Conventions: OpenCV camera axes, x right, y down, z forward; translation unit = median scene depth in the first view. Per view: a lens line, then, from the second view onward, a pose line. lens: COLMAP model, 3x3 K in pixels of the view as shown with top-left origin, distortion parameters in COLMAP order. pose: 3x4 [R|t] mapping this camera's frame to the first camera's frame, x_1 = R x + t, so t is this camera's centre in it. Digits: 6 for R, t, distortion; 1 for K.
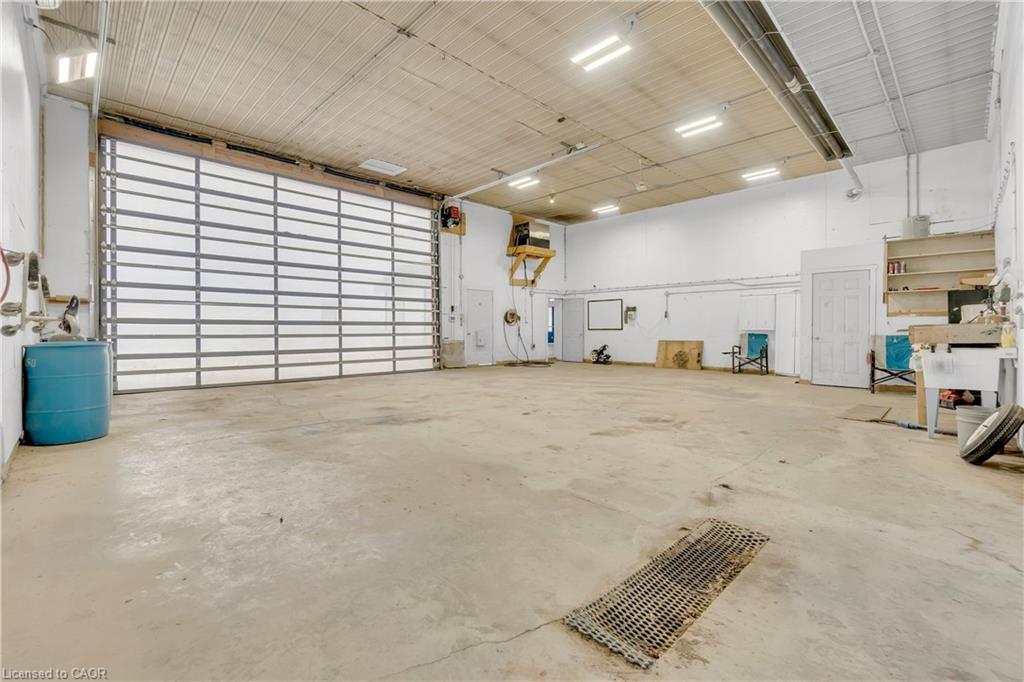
lens RADIAL K [[447.0, 0, 510.5], [0, 447.0, 335.1], [0, 0, 1]] dist [-0.001210, -0.000002]
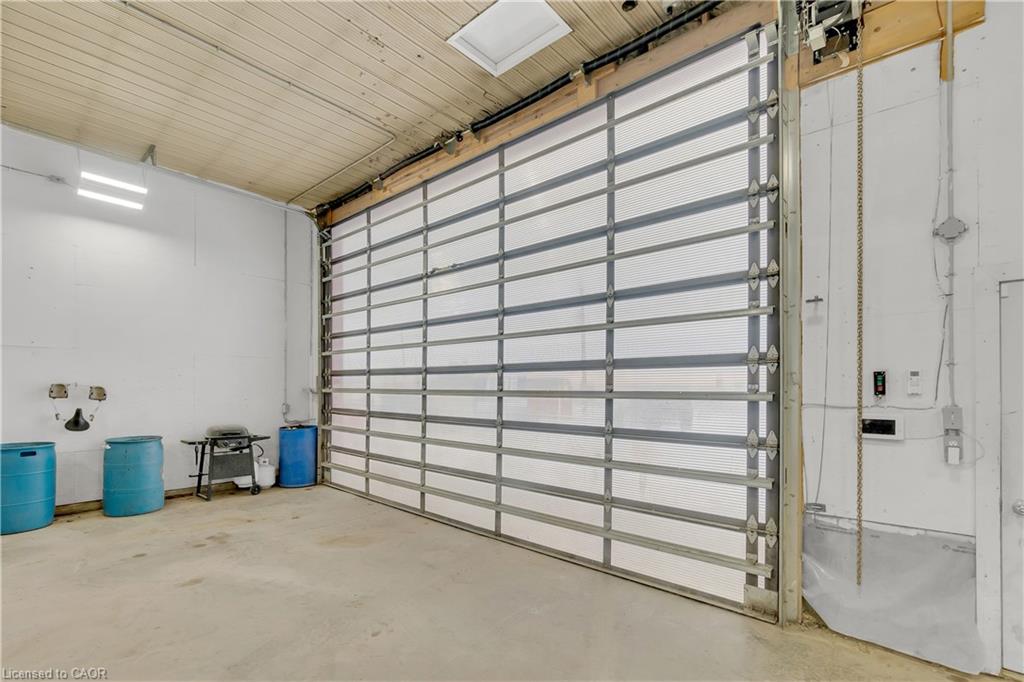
lens RADIAL K [[465.1, 0, 511.9], [0, 465.1, 382.7], [0, 0, 1]] dist [-0.000008, 0.000047]
pose [[0.066140, -0.011032, -0.997749, 0.100656], [-0.015872, 0.999801, -0.012107, -0.055470], [0.997684, 0.016637, 0.065952, 0.823724]]
